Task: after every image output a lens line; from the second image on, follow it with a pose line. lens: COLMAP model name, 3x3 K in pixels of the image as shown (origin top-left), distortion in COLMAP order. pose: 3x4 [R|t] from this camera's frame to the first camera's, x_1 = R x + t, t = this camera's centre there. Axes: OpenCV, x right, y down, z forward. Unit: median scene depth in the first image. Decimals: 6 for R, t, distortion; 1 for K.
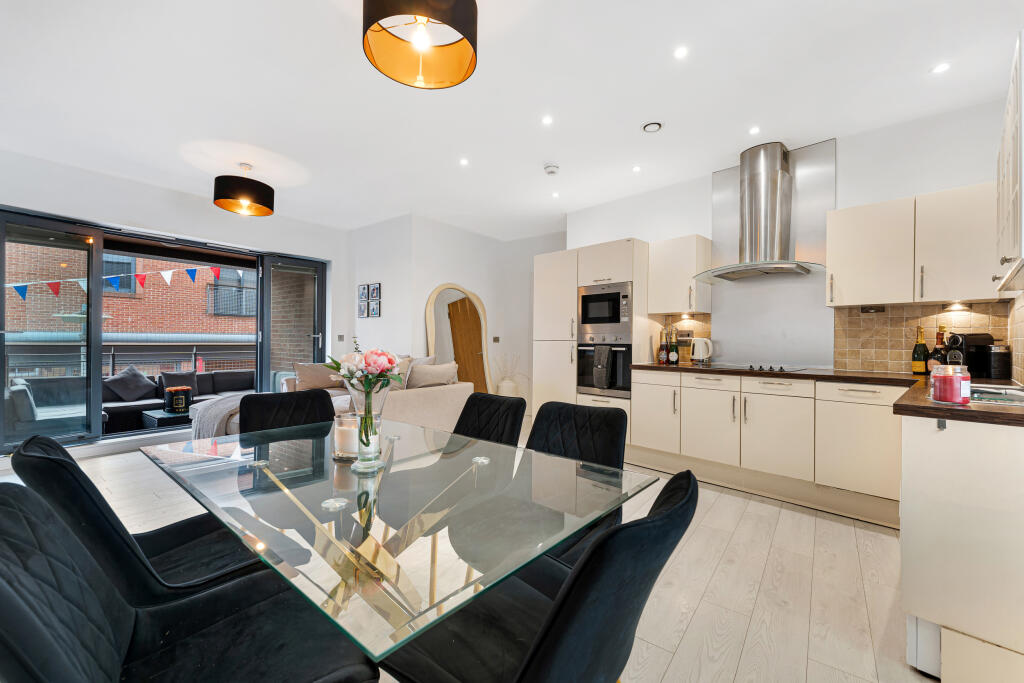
lens RADIAL K [[413.5, 0, 512.0], [0, 413.5, 341.5], [0, 0, 1]] dist [0.001252, -0.000159]
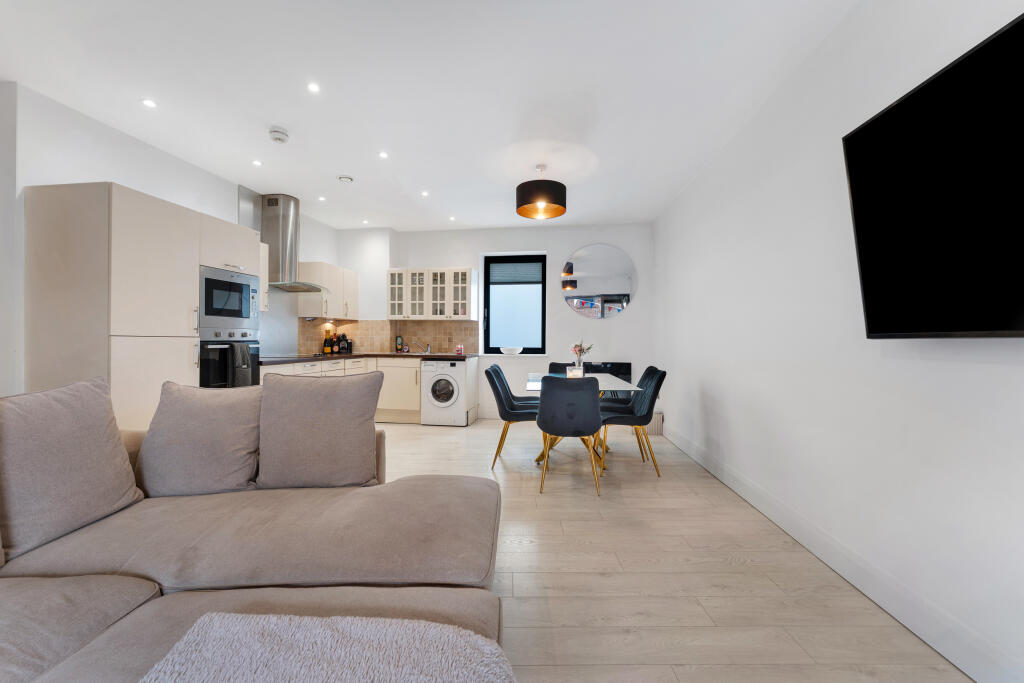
lens RADIAL K [[413.5, 0, 512.0], [0, 413.5, 341.5], [0, 0, 1]] dist [0.001252, -0.000159]
pose [[-0.610349, -0.013418, 0.792019, -0.817988], [-0.006658, 0.999908, 0.011809, -0.006470], [-0.792104, 0.001935, -0.610383, 1.062191]]
